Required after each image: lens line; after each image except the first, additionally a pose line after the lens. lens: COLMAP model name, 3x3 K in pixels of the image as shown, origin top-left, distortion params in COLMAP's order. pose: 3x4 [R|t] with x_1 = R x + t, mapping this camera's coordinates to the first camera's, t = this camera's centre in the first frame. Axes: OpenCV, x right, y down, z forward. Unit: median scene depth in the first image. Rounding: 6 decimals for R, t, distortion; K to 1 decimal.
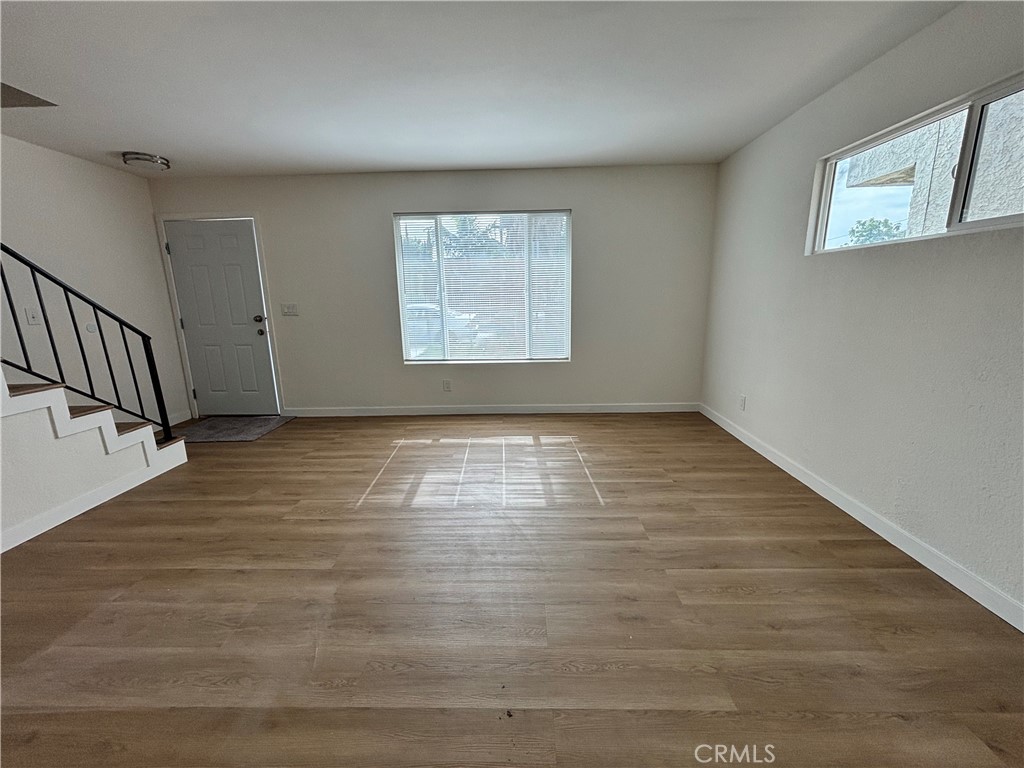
lens RADIAL K [[417.6, 0, 514.5], [0, 417.6, 380.2], [0, 0, 1]] dist [0.012495, -0.010091]
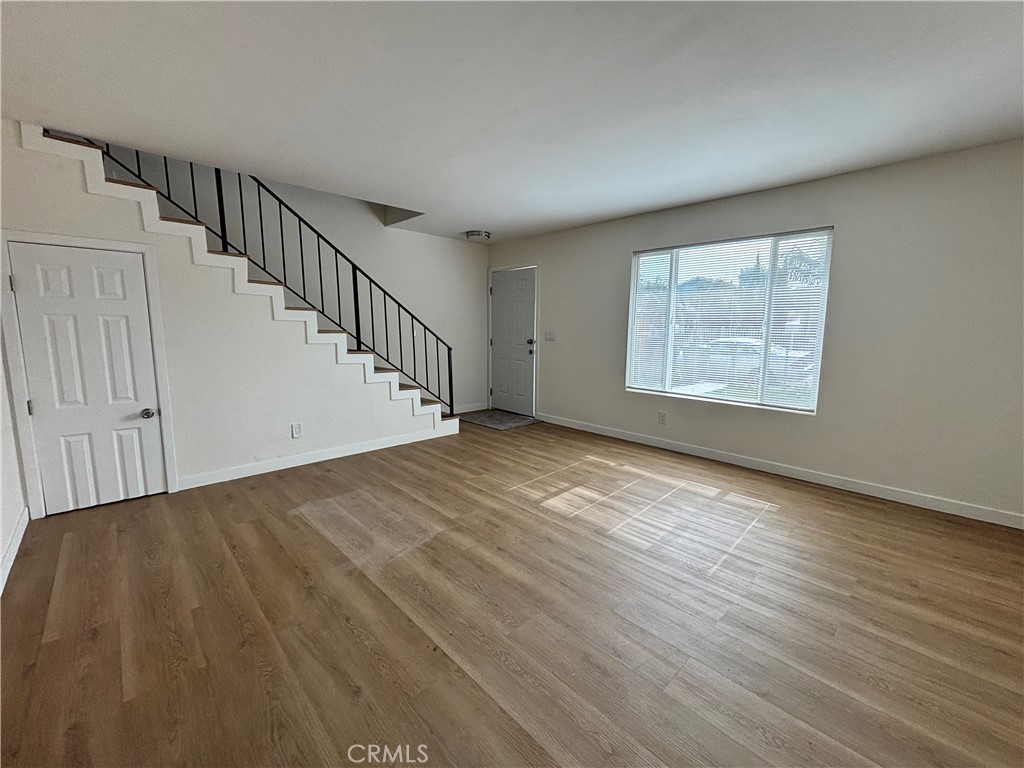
lens RADIAL K [[417.6, 0, 514.5], [0, 417.6, 380.2], [0, 0, 1]] dist [0.012495, -0.010091]
pose [[0.709771, 0.116566, -0.694722, 0.321730], [-0.167087, 0.985928, -0.005279, -0.013818], [0.684330, 0.119826, 0.719259, 0.051101]]
